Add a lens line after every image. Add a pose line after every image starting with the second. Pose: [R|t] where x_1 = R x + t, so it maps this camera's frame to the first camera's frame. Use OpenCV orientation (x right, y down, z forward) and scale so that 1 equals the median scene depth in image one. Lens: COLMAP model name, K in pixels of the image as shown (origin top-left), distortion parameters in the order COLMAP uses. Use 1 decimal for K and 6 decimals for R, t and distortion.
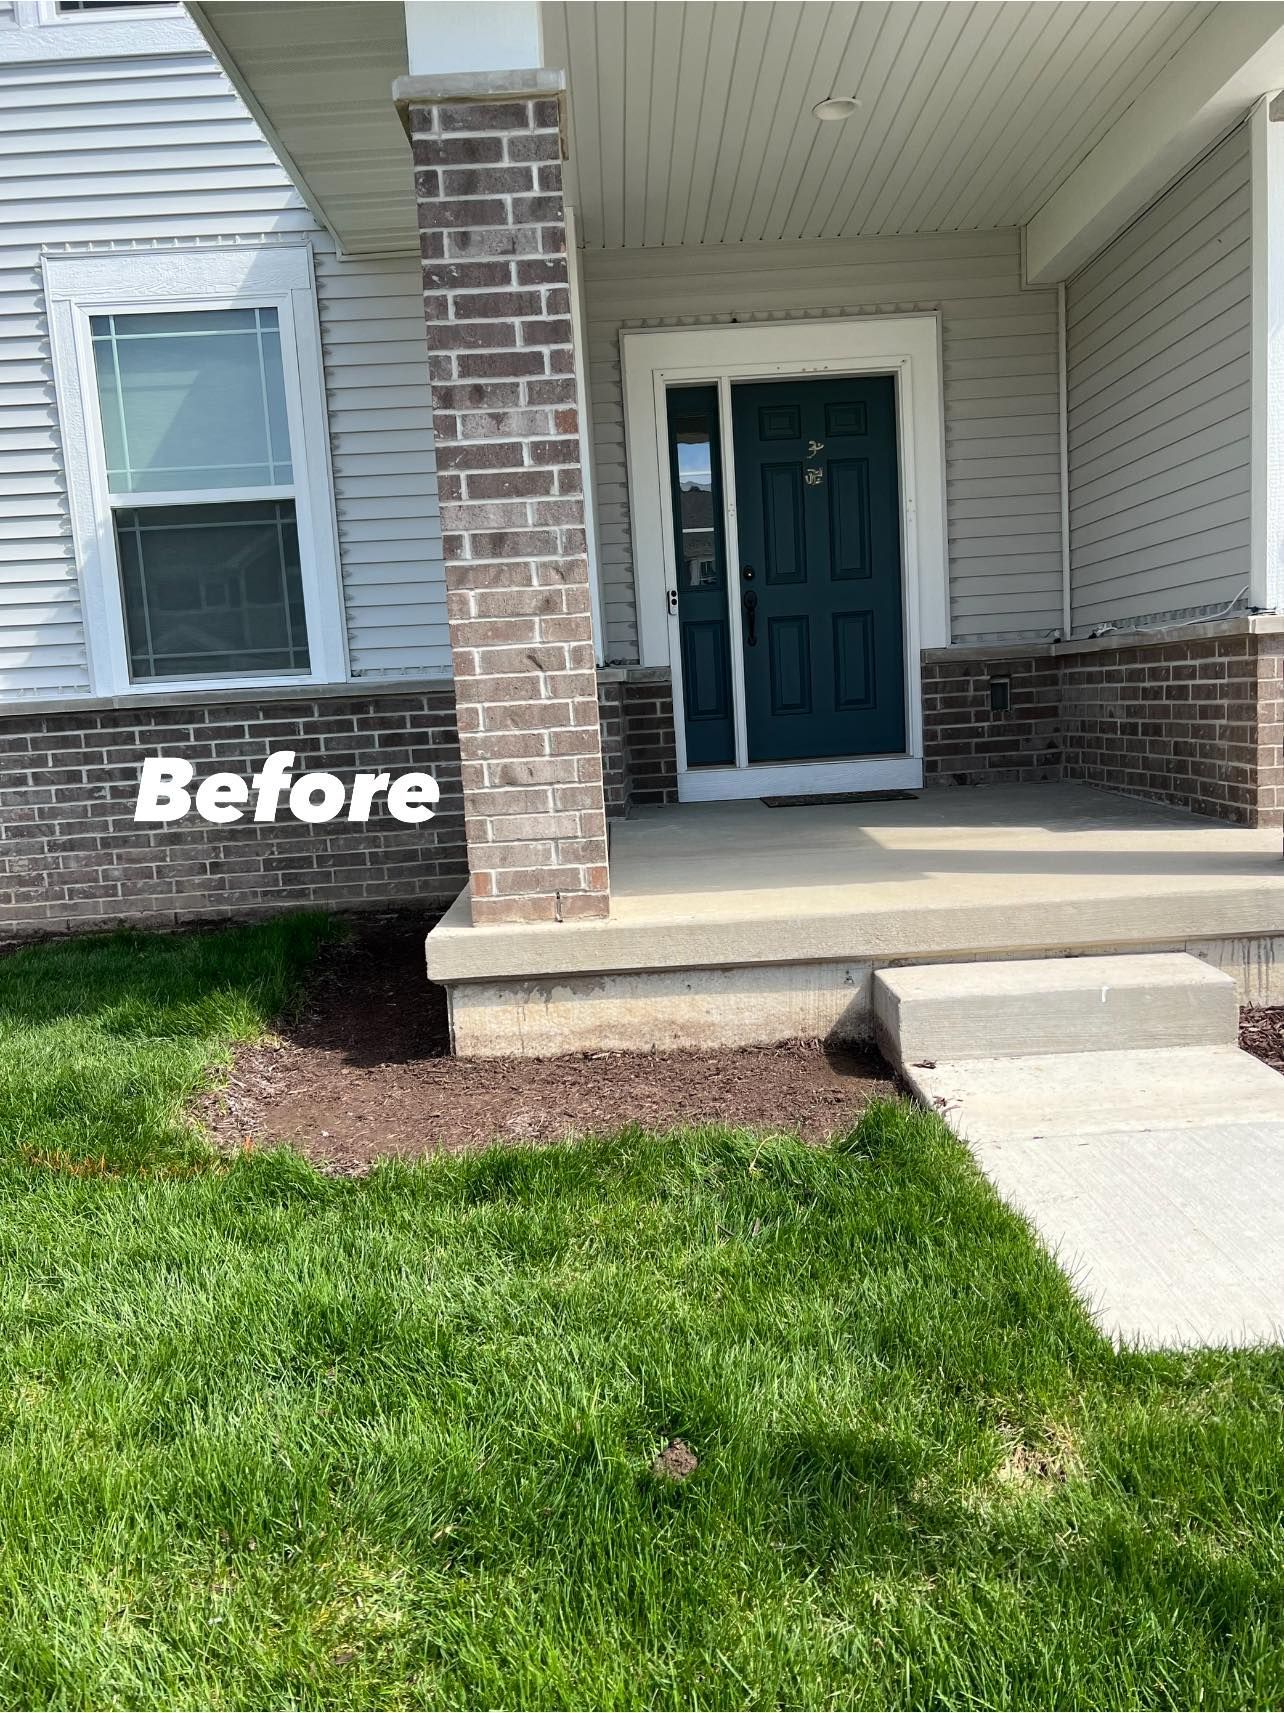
lens RADIAL K [[1180.3, 0, 643.9], [0, 1180.3, 851.8], [0, 0, 1]] dist [0.098624, -0.160900]
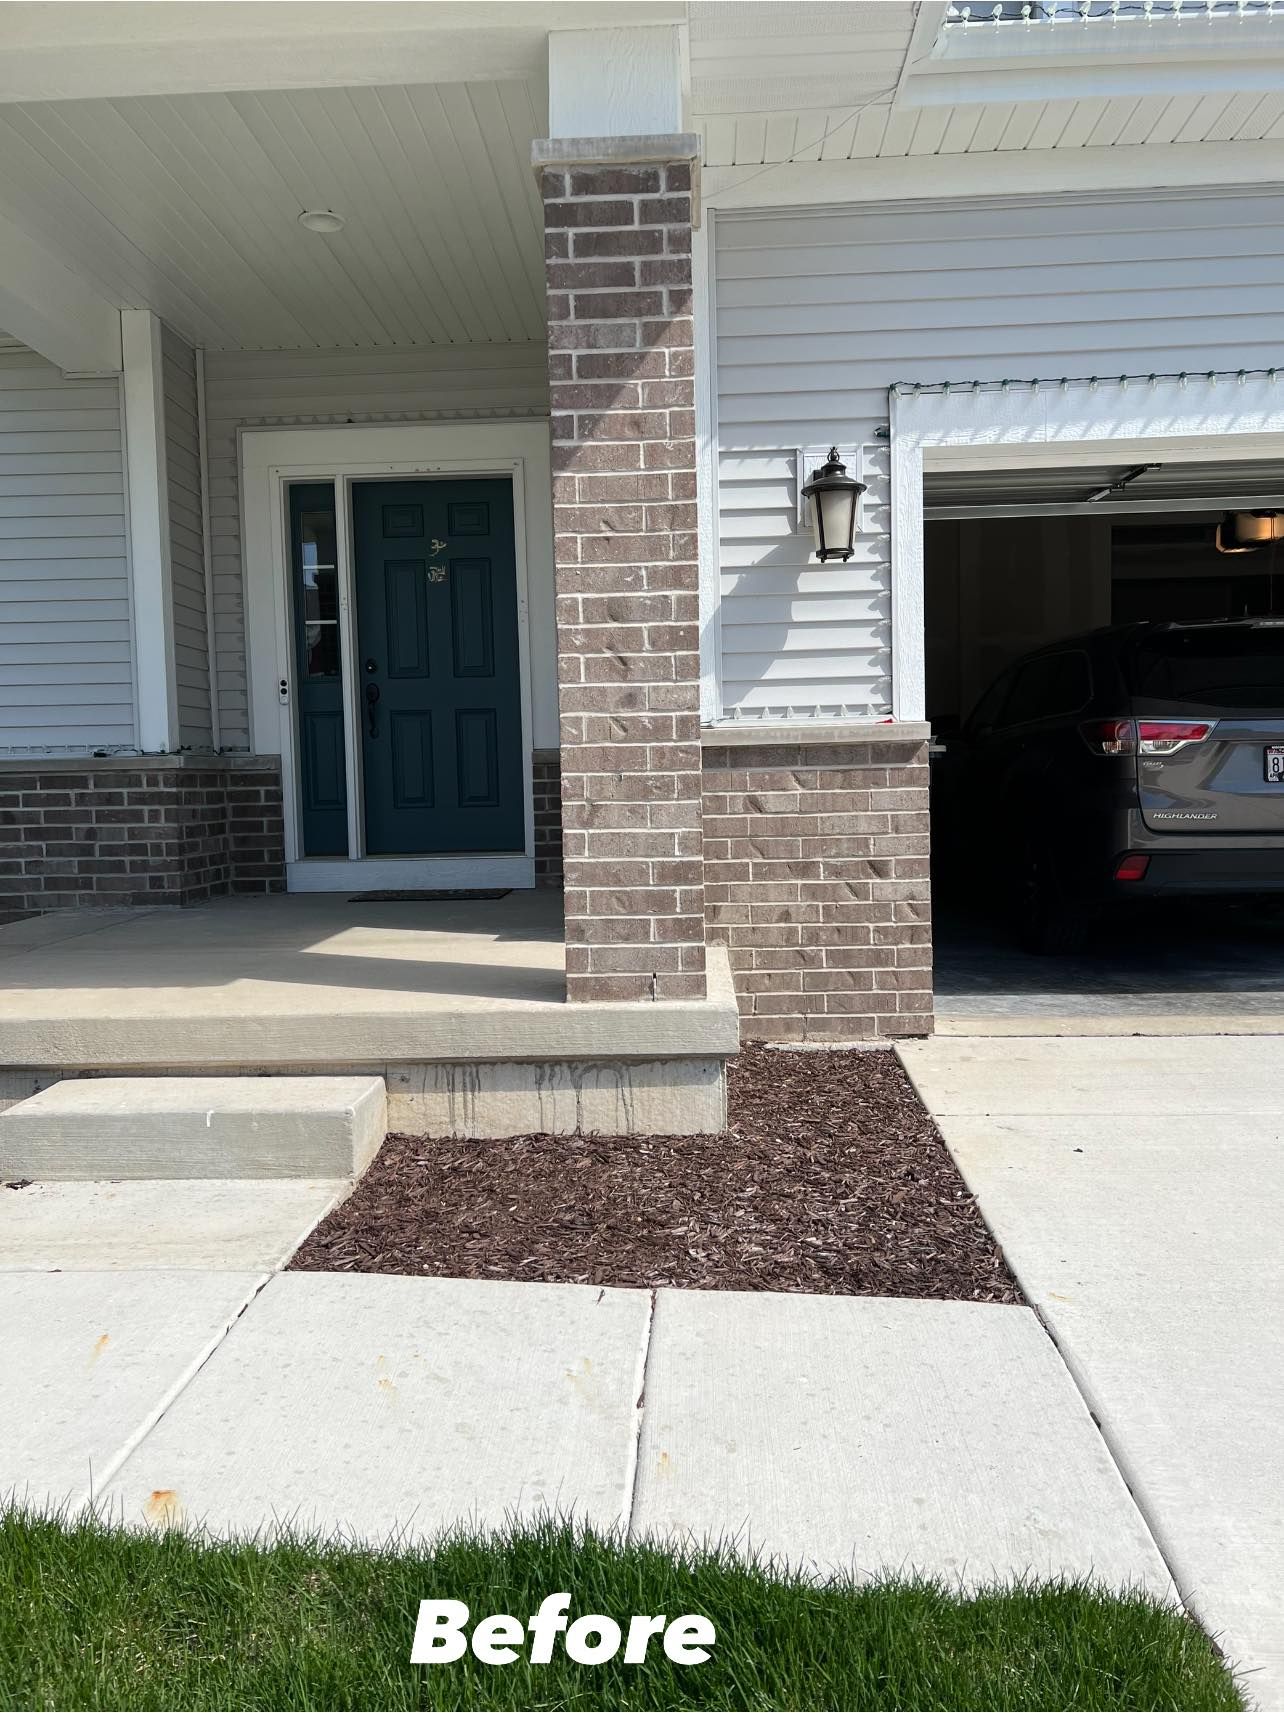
lens RADIAL K [[1180.3, 0, 643.9], [0, 1180.3, 851.8], [0, 0, 1]] dist [0.098624, -0.160900]
pose [[0.996845, 0.041791, -0.067478, 0.406752], [-0.046415, 0.996573, -0.068470, -0.022167], [0.064385, 0.071386, 0.995369, 0.032280]]
